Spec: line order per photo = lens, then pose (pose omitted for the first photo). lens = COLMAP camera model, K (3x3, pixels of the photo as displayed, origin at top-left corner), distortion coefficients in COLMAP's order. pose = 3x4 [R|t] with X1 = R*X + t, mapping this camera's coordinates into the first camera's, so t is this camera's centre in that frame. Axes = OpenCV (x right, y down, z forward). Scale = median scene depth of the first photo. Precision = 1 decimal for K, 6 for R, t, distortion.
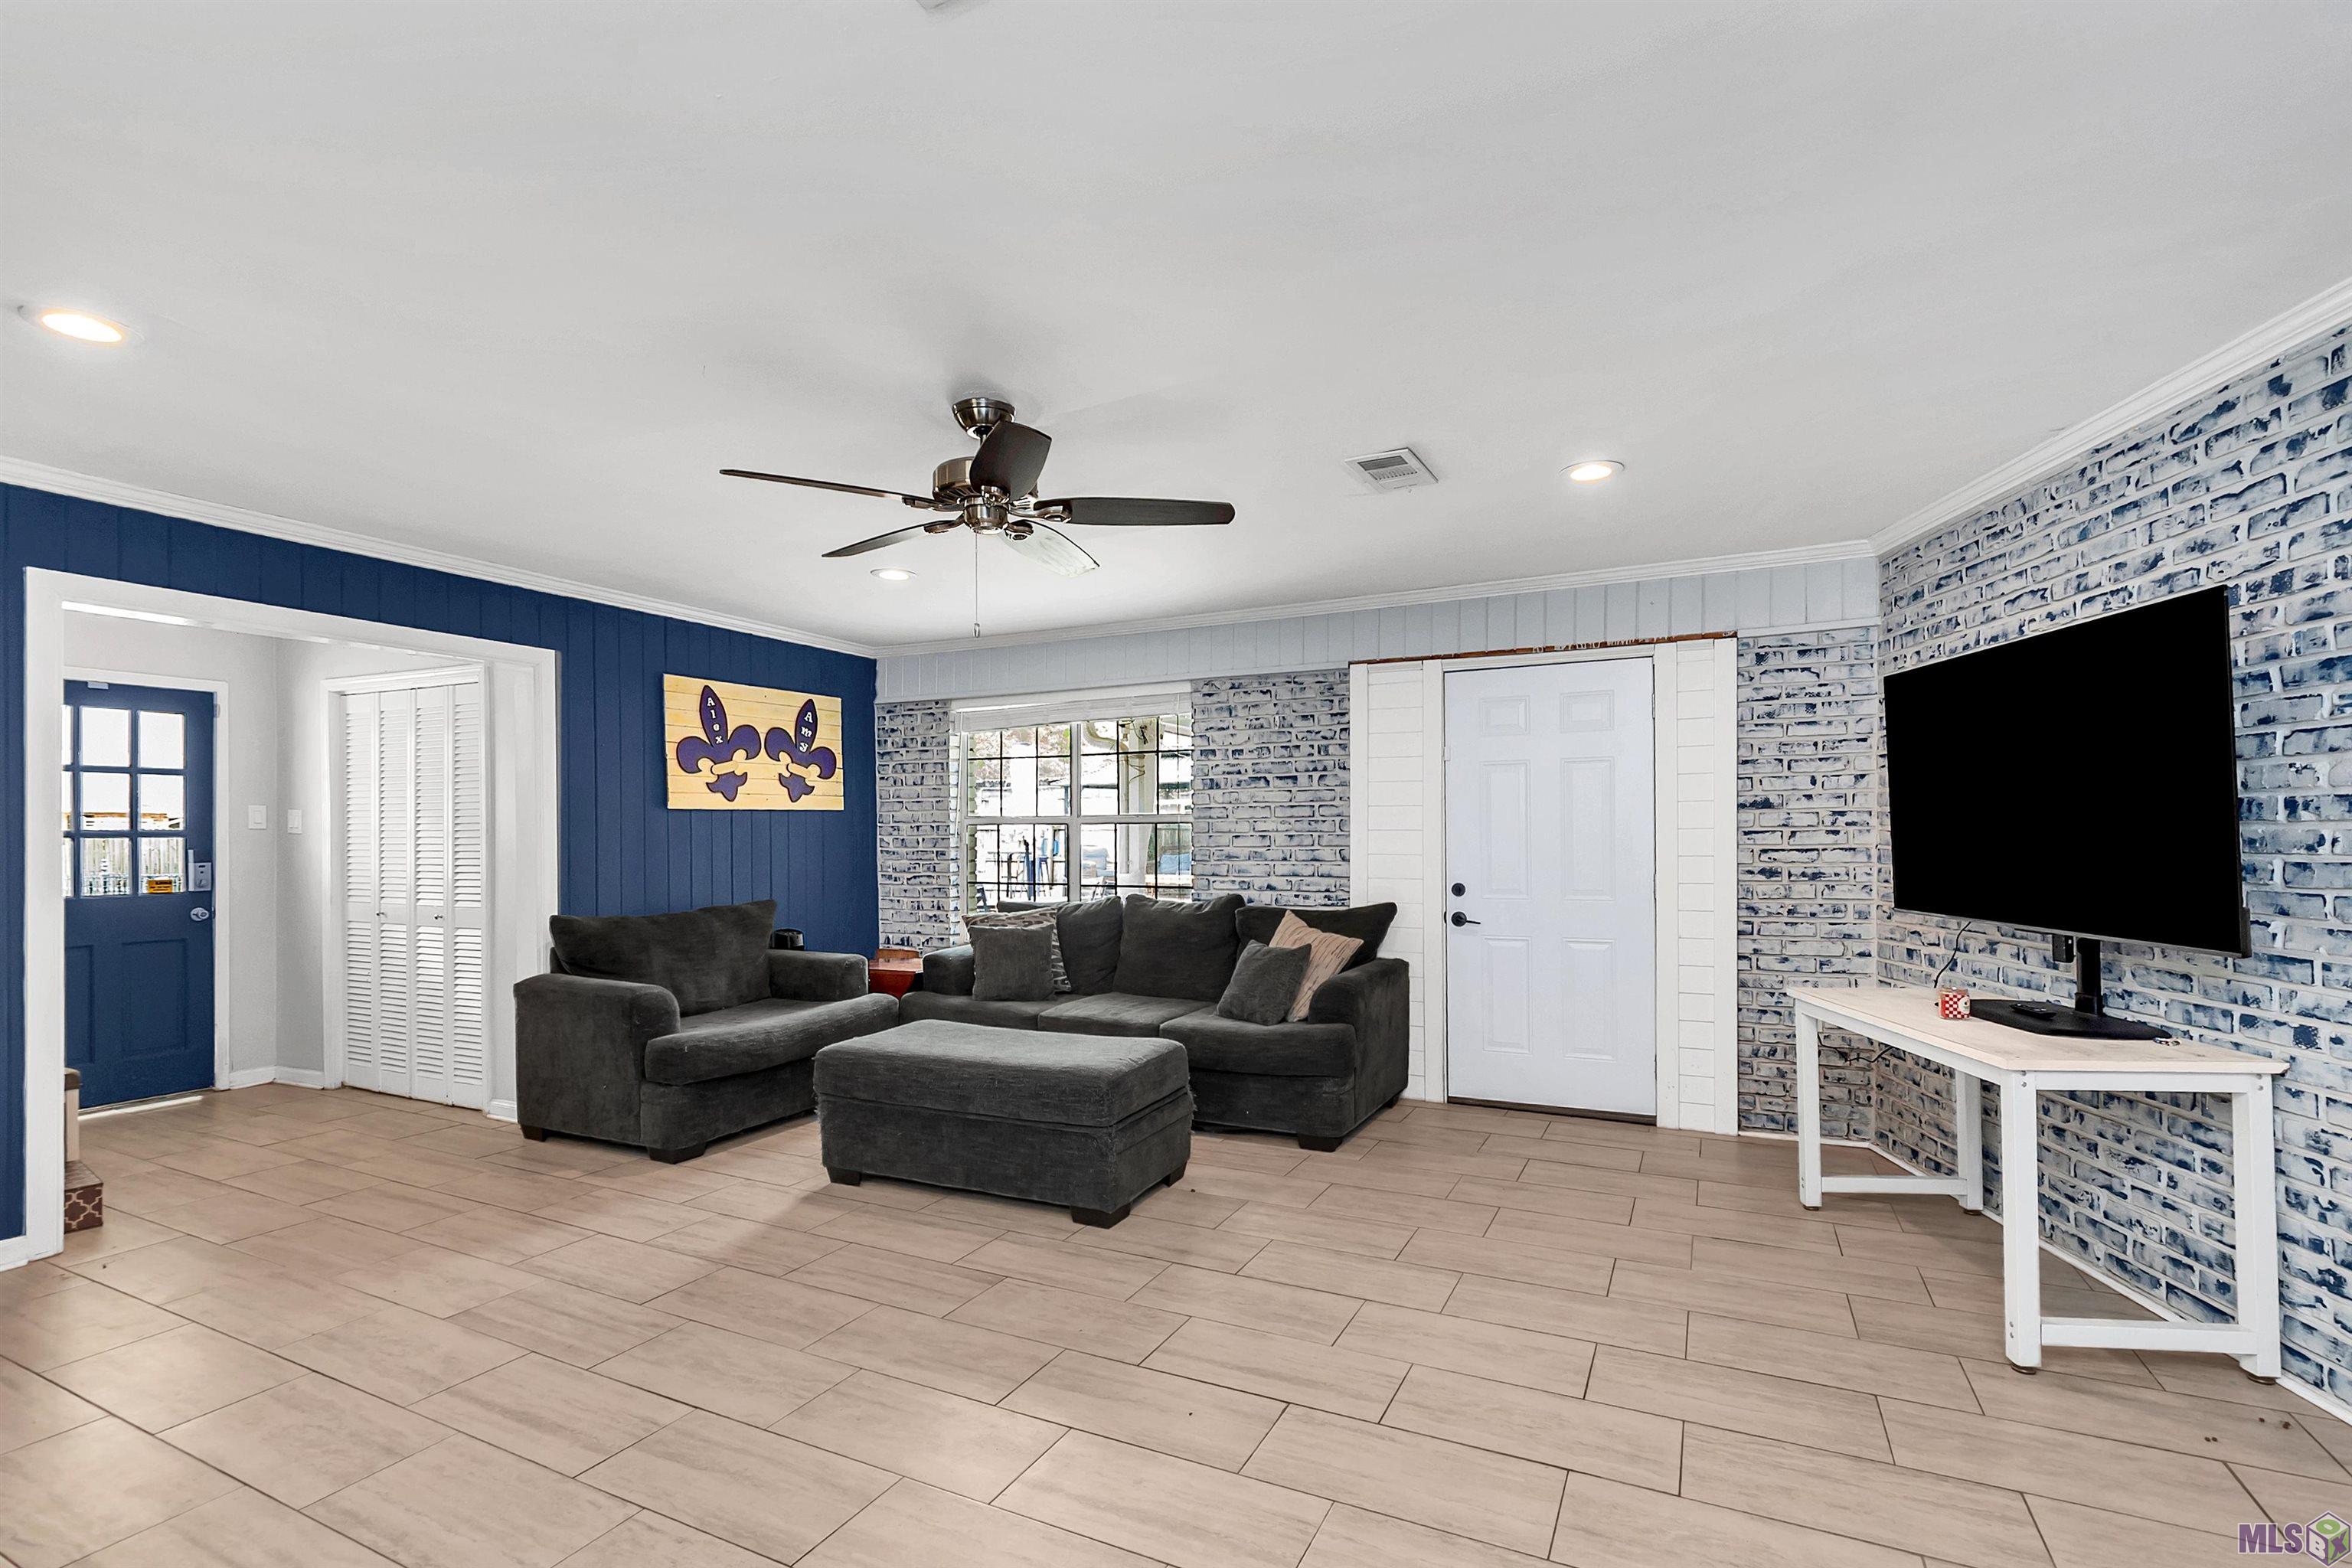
lens RADIAL K [[1070.9, 0, 1188.9], [0, 1070.9, 832.4], [0, 0, 1]] dist [0.000533, -0.007757]
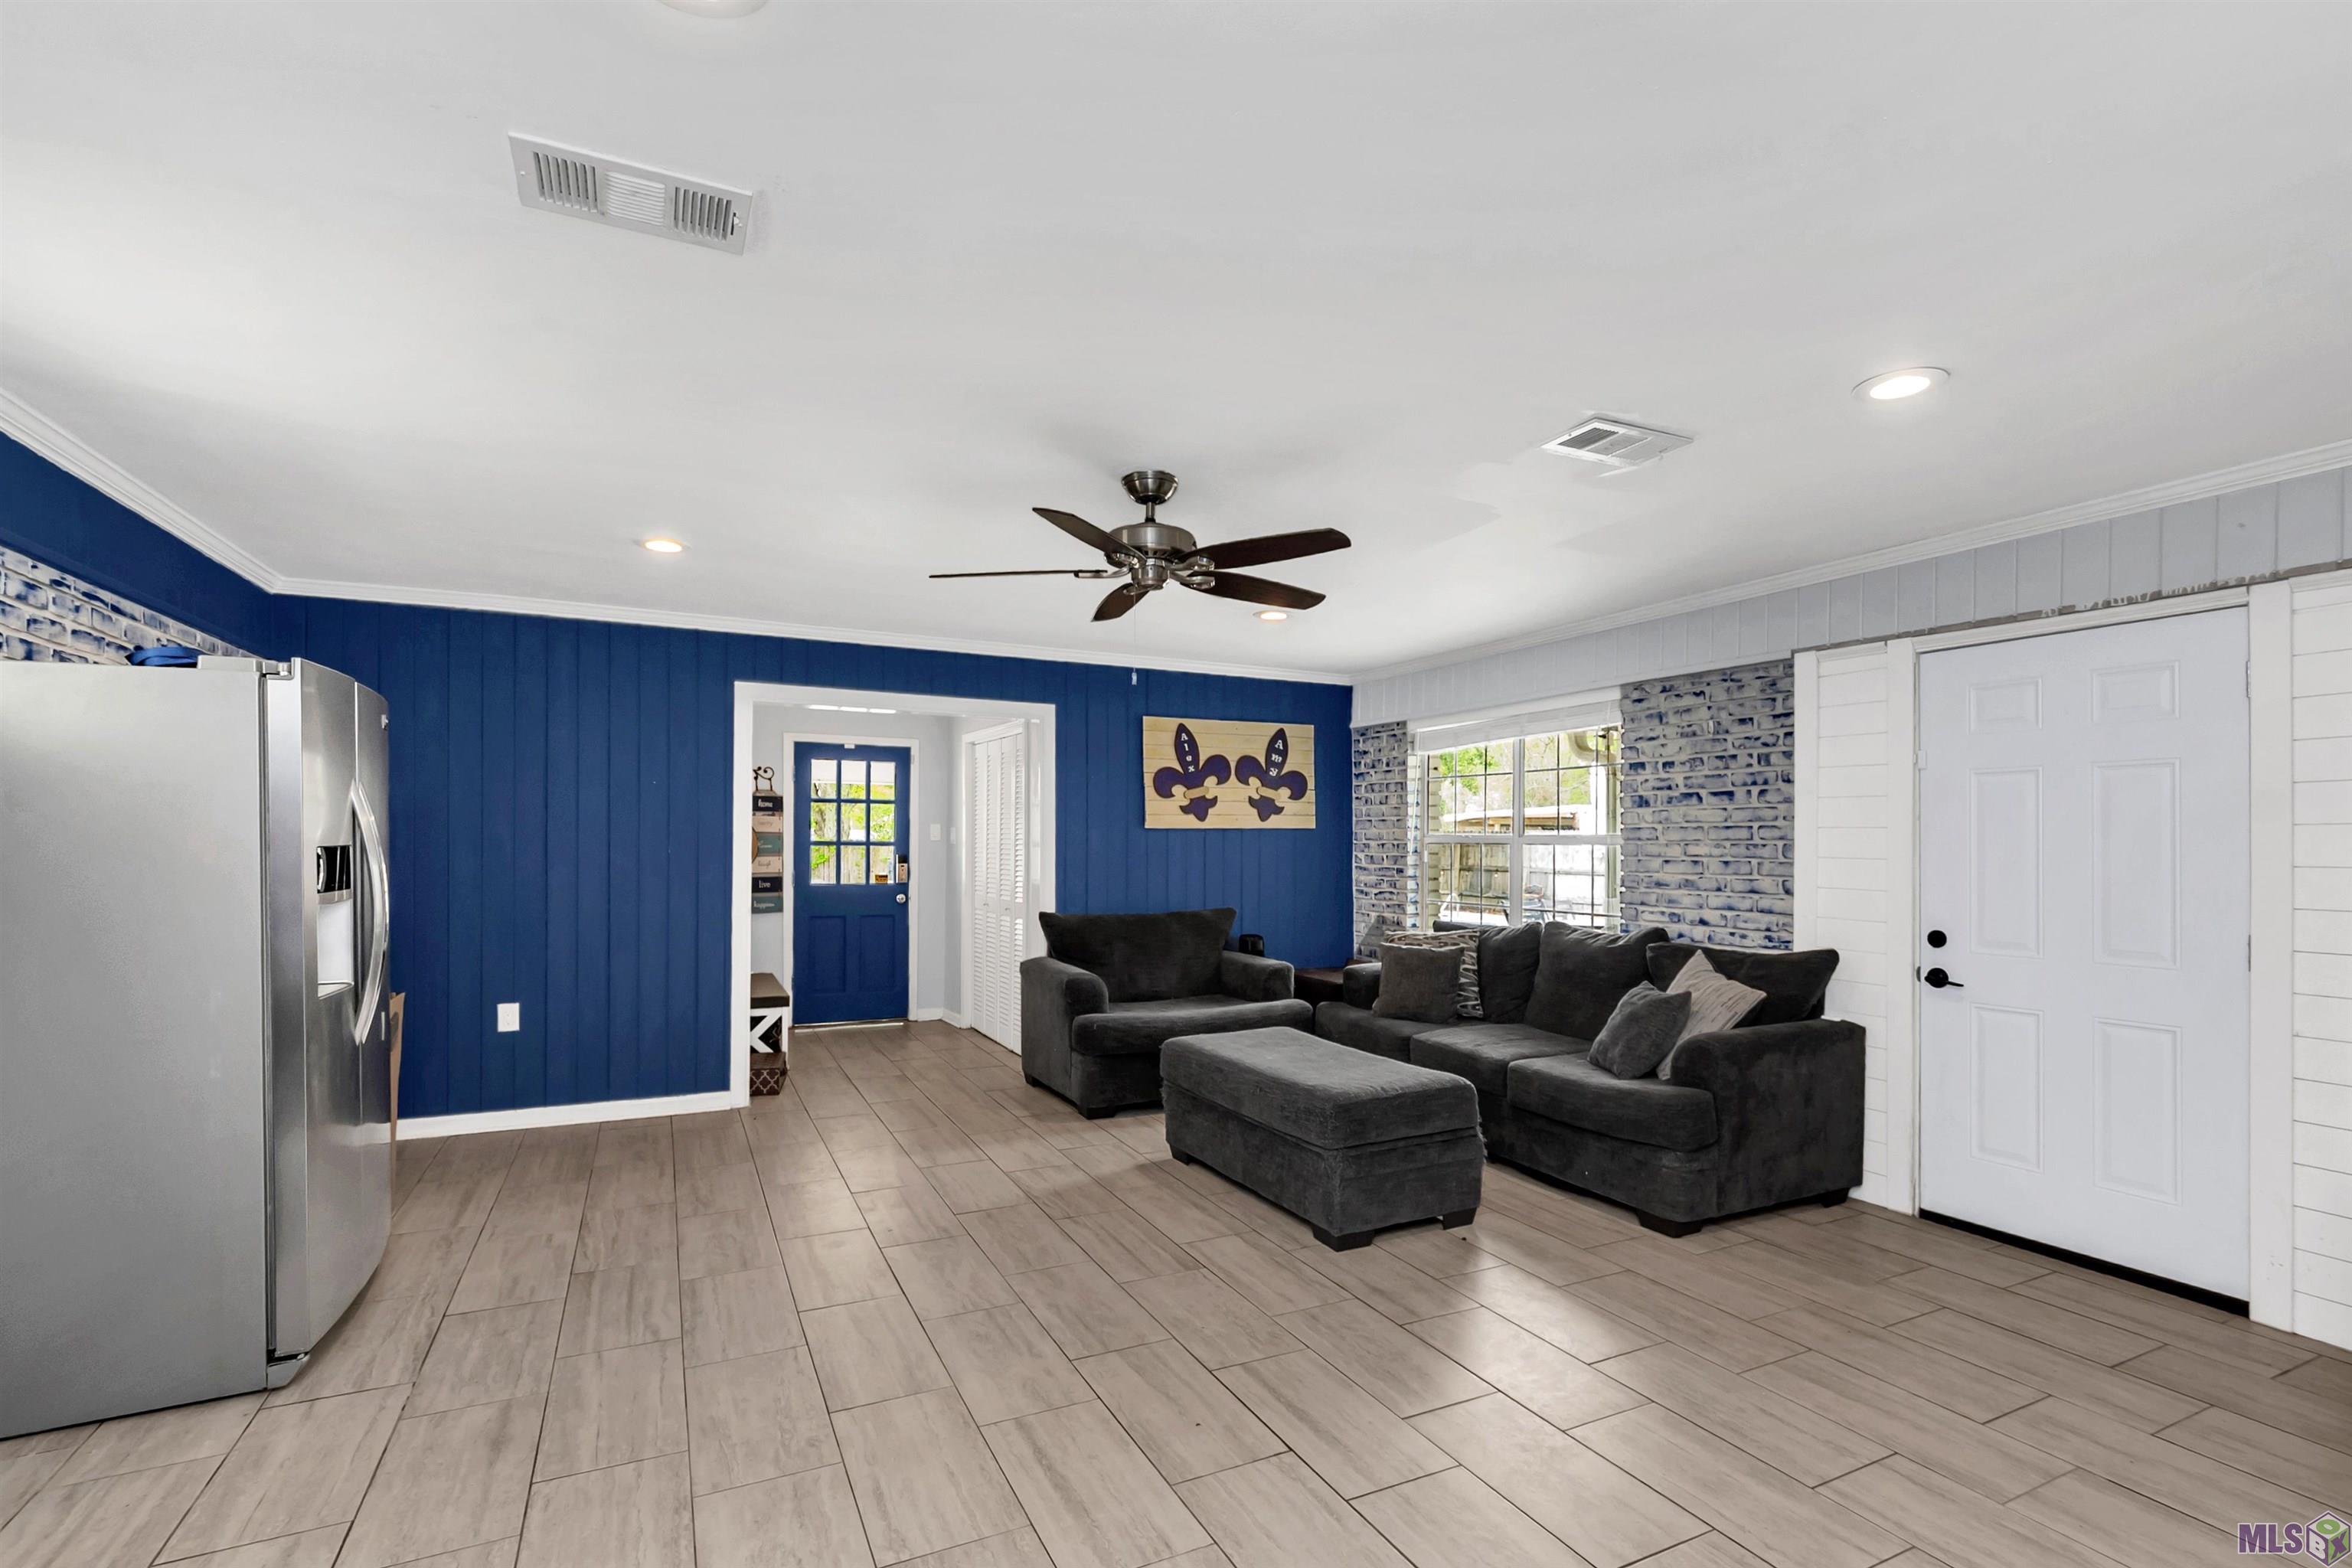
lens RADIAL K [[1070.9, 0, 1188.9], [0, 1070.9, 832.4], [0, 0, 1]] dist [0.000533, -0.007757]
pose [[0.792564, 0.005742, -0.609761, 0.280016], [-0.011229, 0.999924, -0.005179, -0.011314], [0.609685, 0.010951, 0.792568, 0.074083]]
